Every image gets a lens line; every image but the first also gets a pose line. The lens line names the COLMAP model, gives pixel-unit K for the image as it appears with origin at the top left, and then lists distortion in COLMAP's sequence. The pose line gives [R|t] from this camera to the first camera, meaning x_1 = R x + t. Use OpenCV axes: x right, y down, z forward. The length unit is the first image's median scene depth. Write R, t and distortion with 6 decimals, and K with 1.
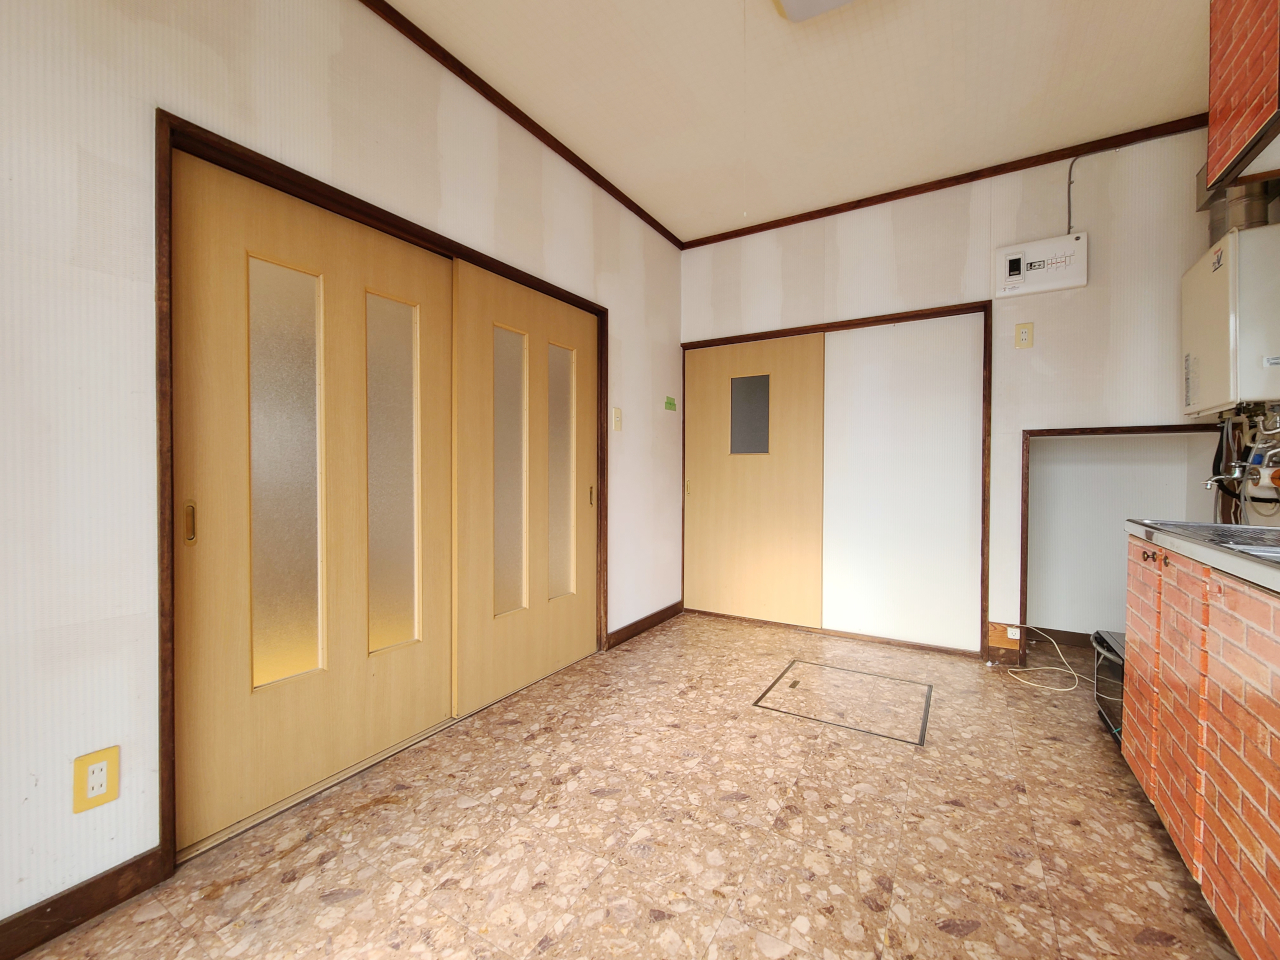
lens RADIAL K [[522.5, 0, 639.0], [0, 522.5, 477.7], [0, 0, 1]] dist [0.002552, -0.000443]
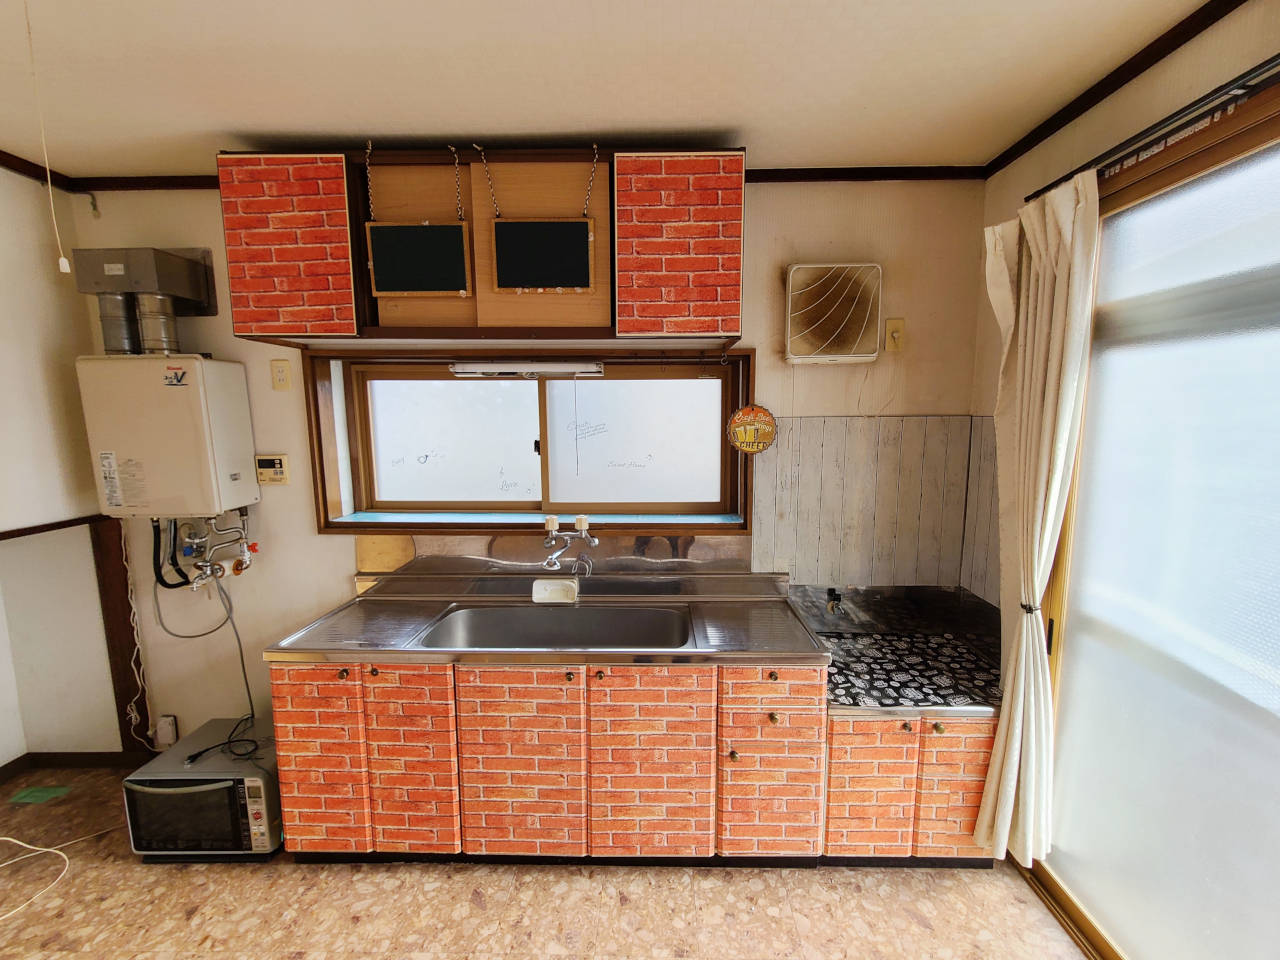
lens RADIAL K [[522.5, 0, 642.5], [0, 522.5, 478.5], [0, 0, 1]] dist [0.002552, -0.000443]
pose [[-0.498543, -0.113074, 0.859458, -1.111196], [0.010435, 0.990602, 0.136380, -0.567102], [-0.866802, 0.076960, -0.492678, 1.530872]]
